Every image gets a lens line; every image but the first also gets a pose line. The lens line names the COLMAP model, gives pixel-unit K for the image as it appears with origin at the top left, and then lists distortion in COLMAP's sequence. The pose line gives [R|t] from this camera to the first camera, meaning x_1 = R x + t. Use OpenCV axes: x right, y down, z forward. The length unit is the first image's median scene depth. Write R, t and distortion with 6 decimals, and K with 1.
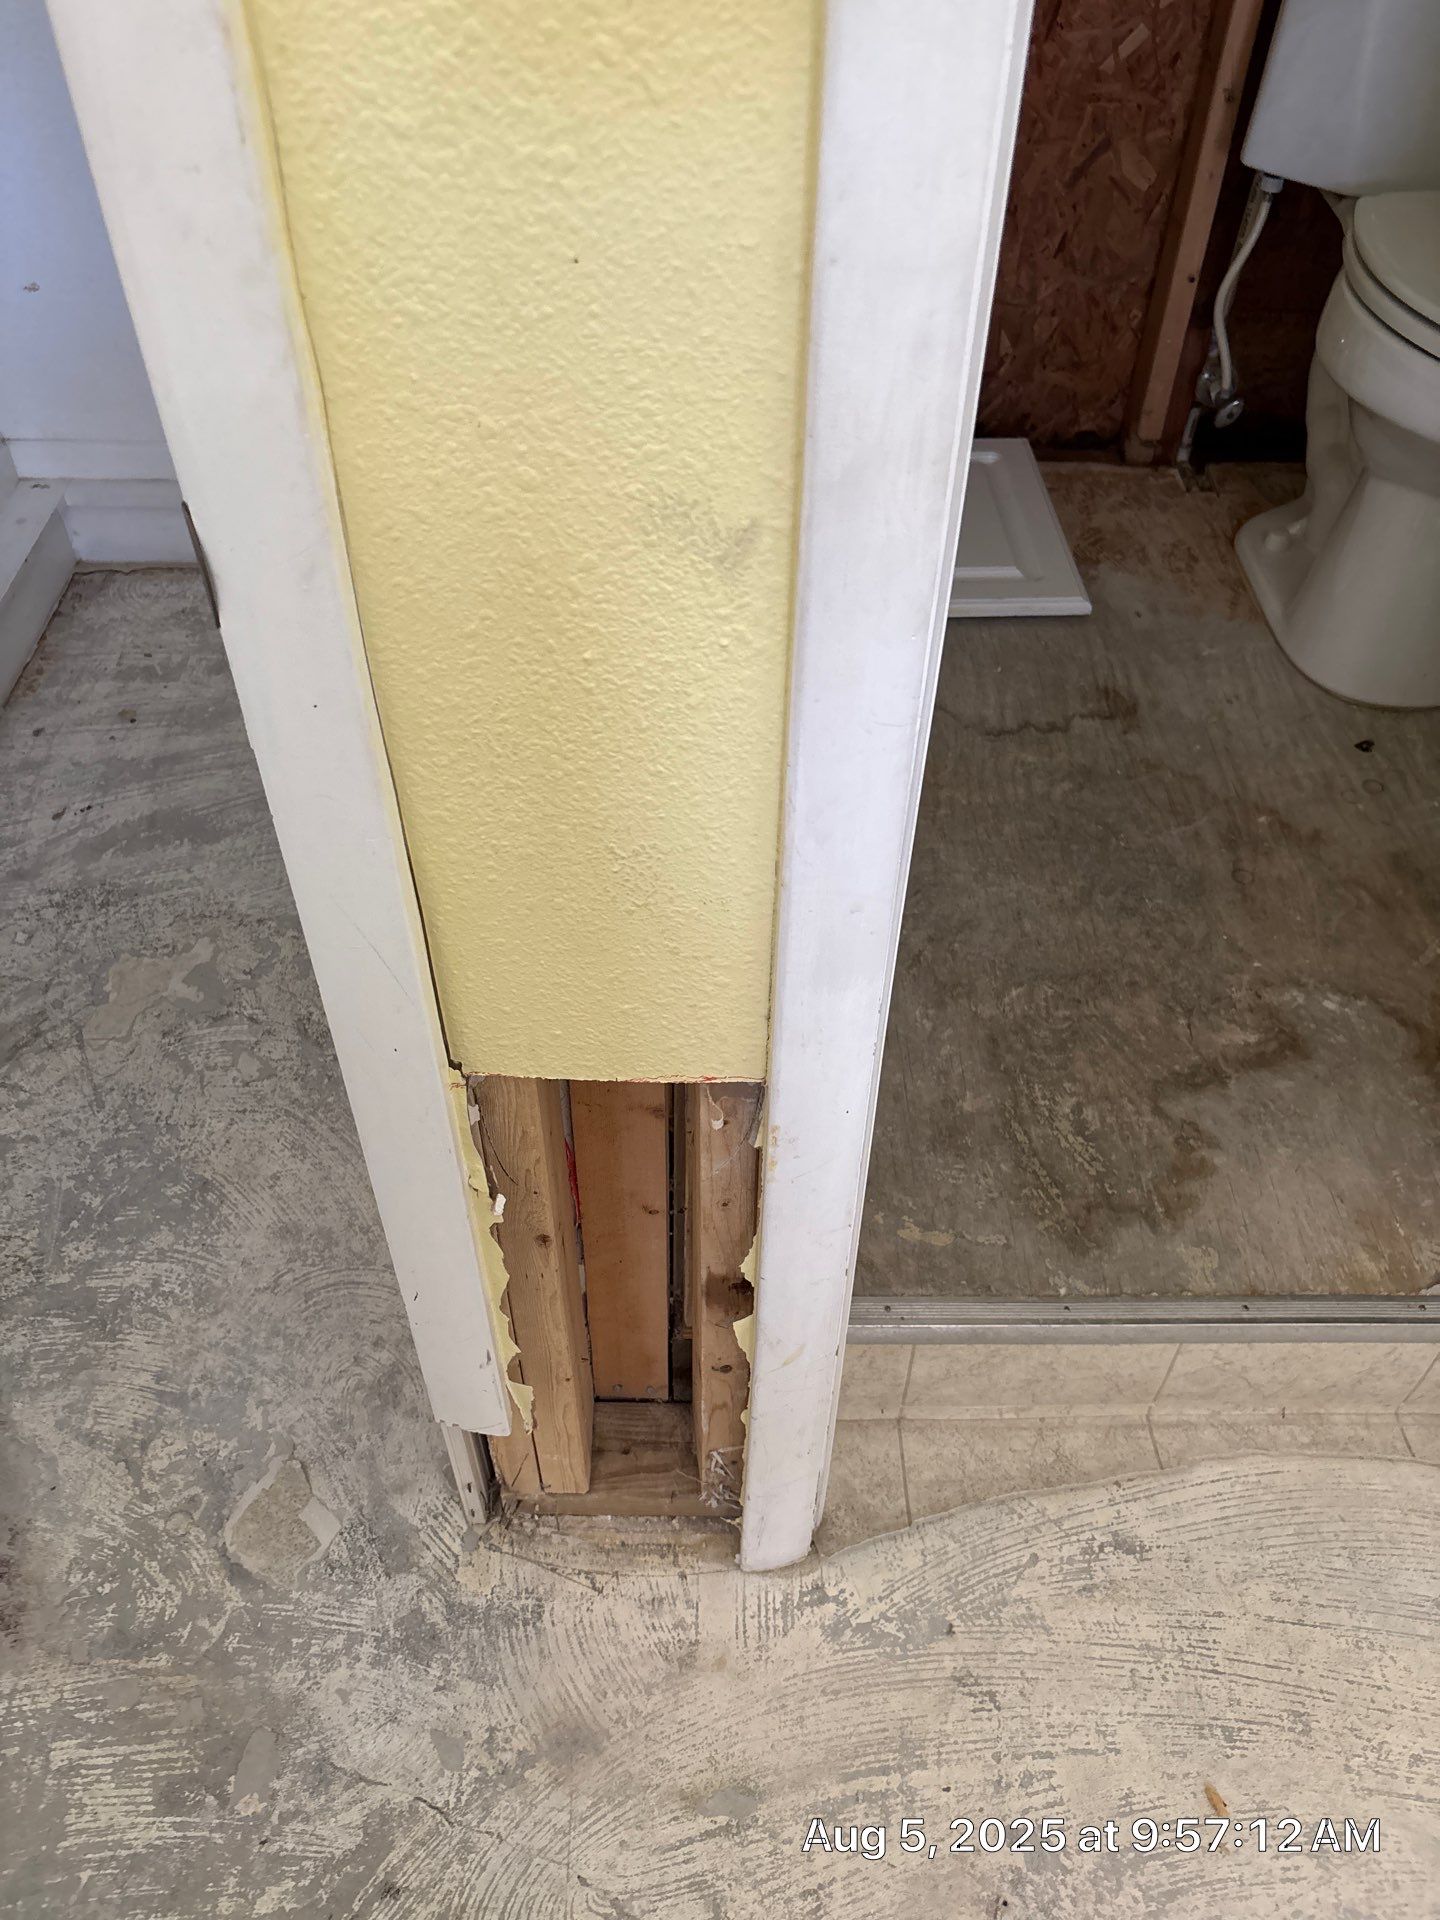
lens RADIAL K [[1440.3, 0, 724.2], [0, 1440.3, 954.0], [0, 0, 1]] dist [0.018533, -0.025247]
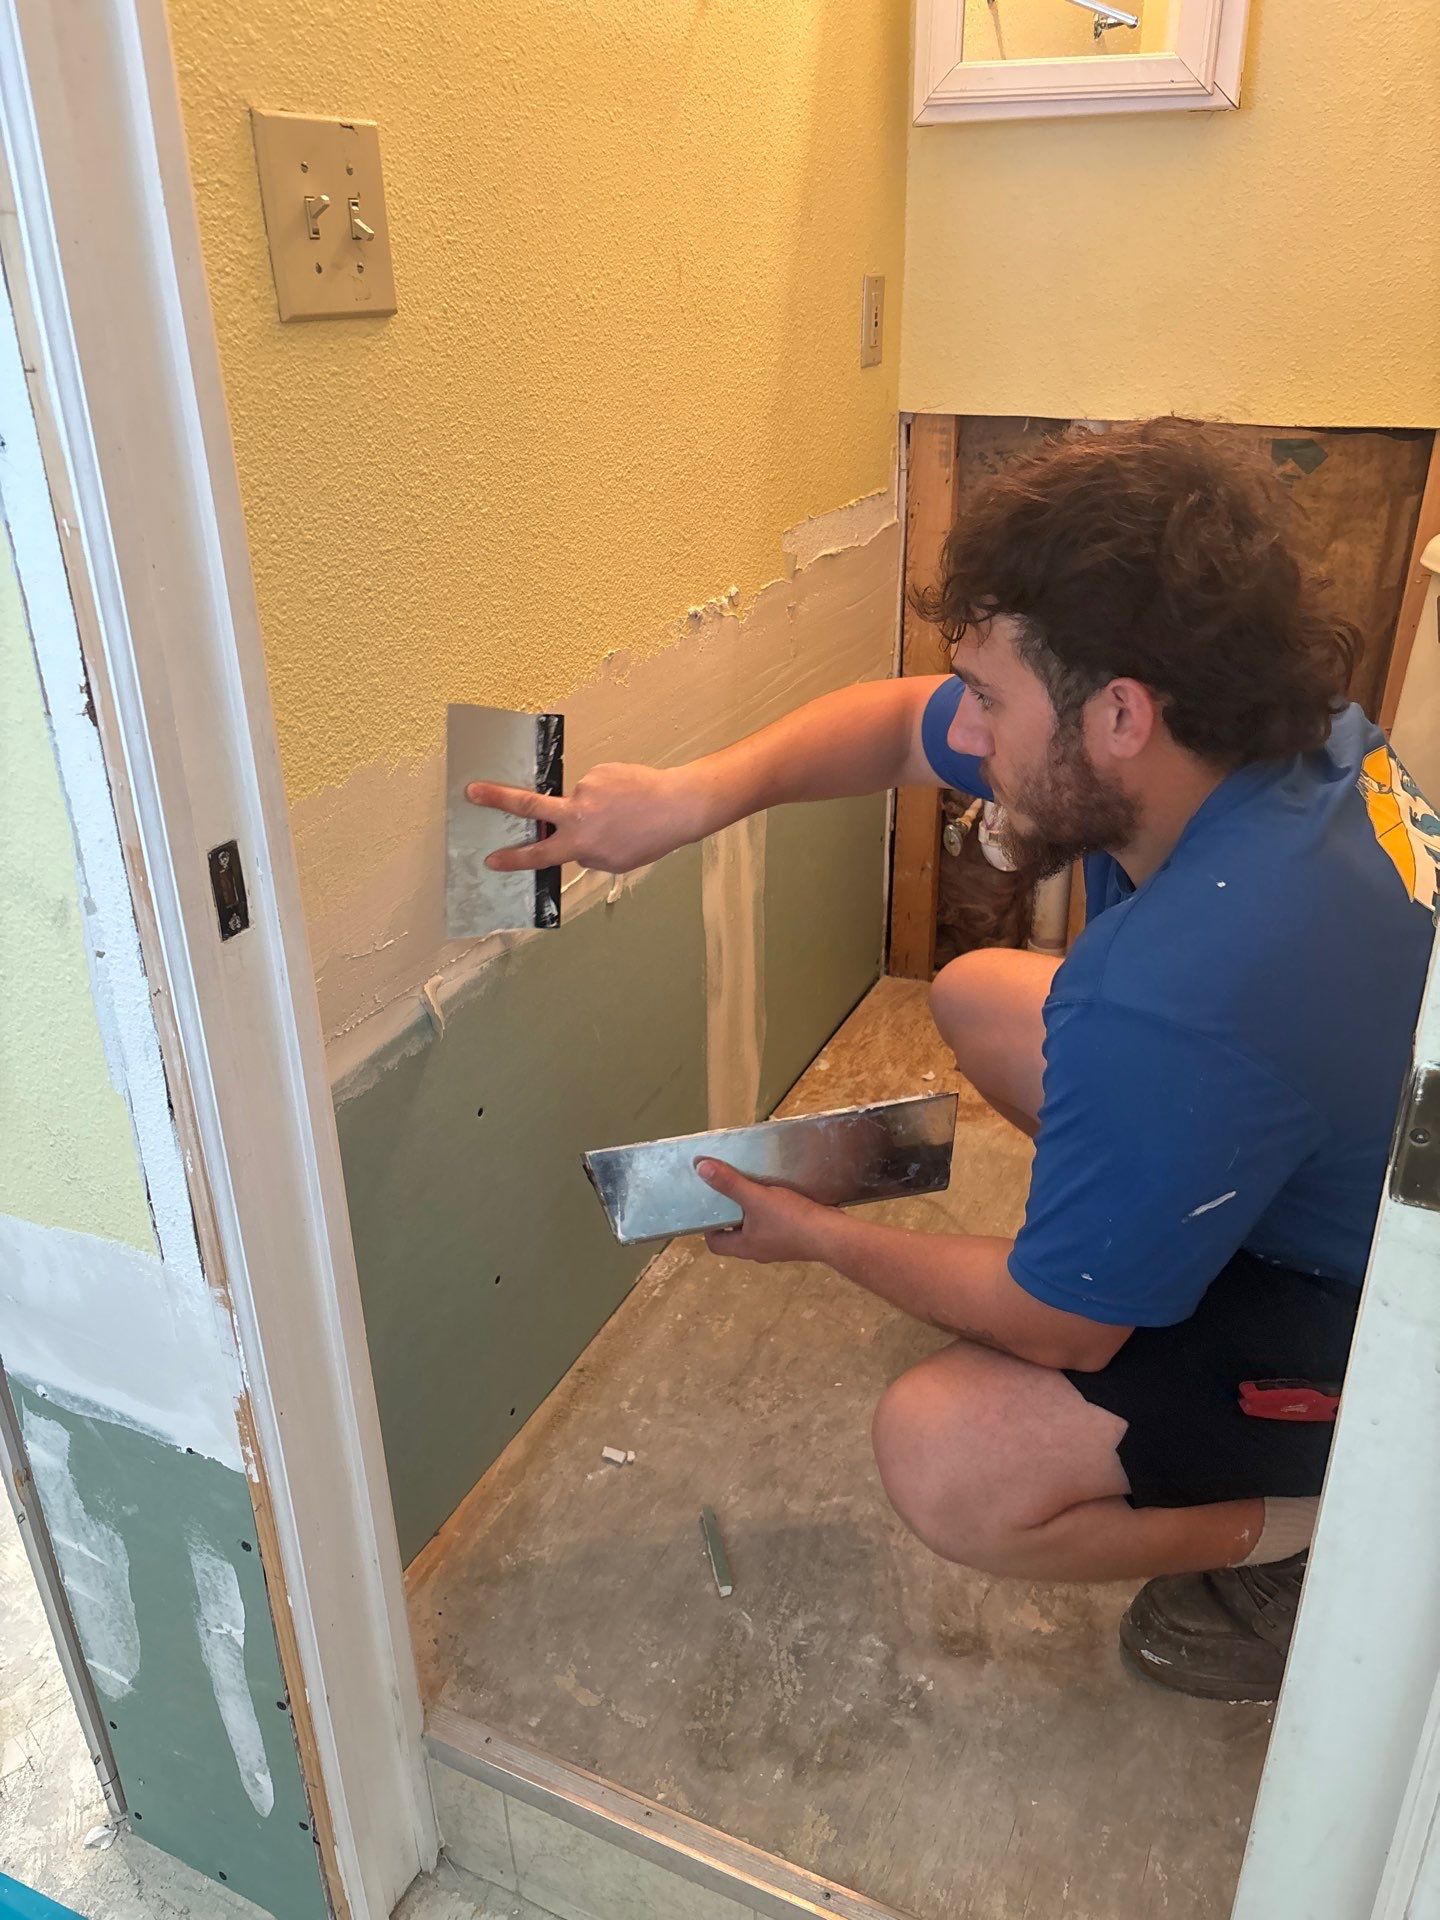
lens RADIAL K [[1440.3, 0, 724.2], [0, 1440.3, 954.0], [0, 0, 1]] dist [0.018533, -0.025247]
pose [[0.895832, 0.157978, -0.415366, 0.390125], [-0.292841, 0.912895, -0.284372, -0.008337], [0.334260, 0.376386, 0.864062, -0.005750]]
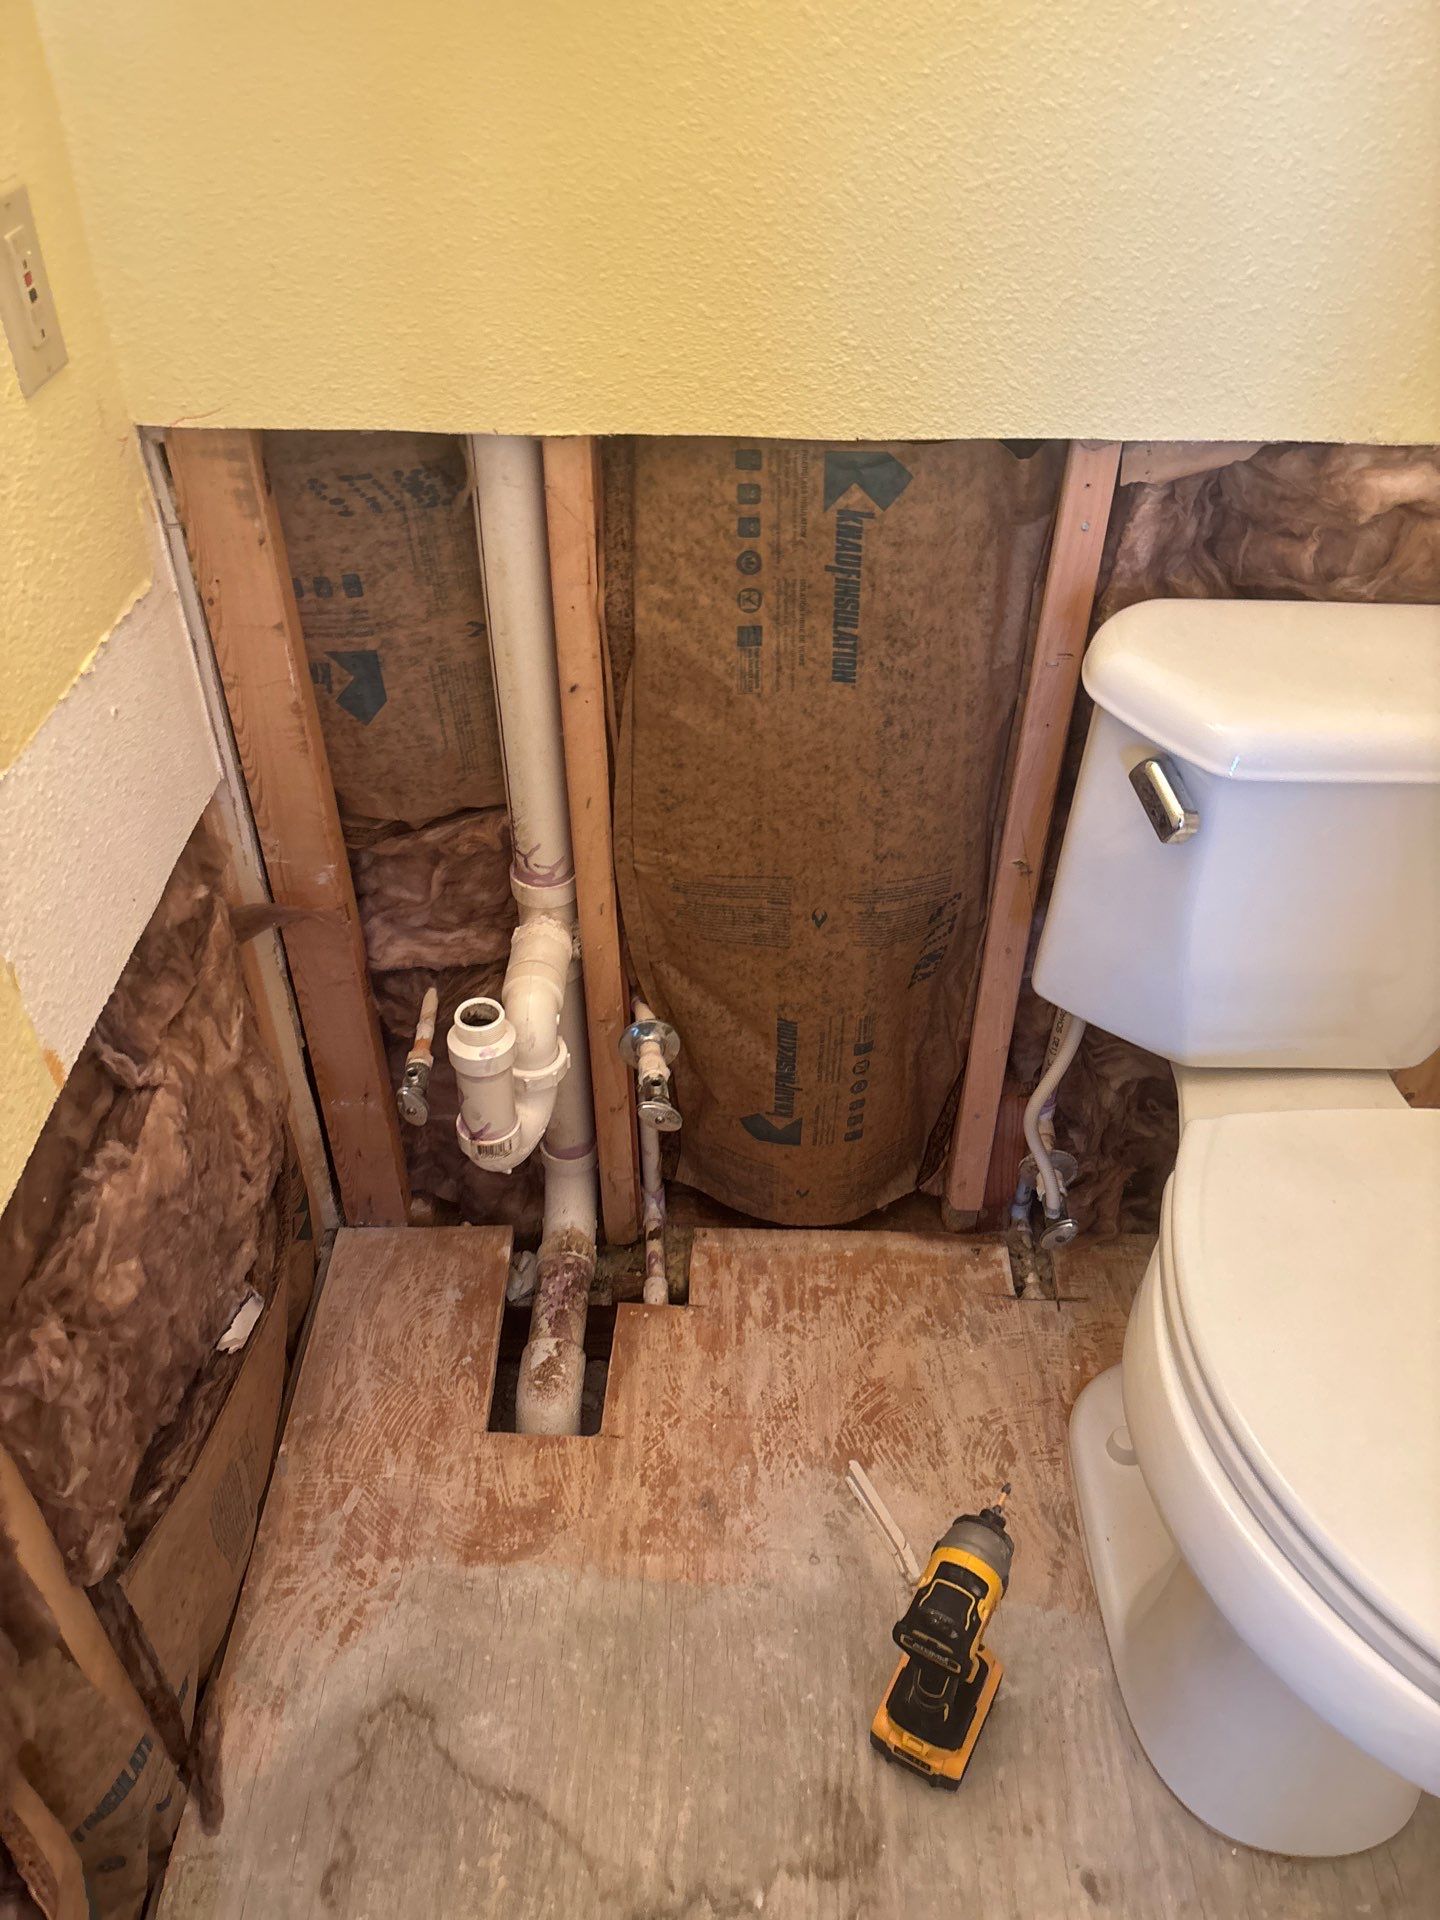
lens RADIAL K [[1404.3, 0, 716.0], [0, 1404.3, 960.4], [0, 0, 1]] dist [0.001661, -0.000671]
pose [[0.999521, 0.005973, -0.030350, 0.228329], [-0.009631, 0.992502, -0.121846, -0.480394], [0.029395, 0.122080, 0.992085, 0.329200]]
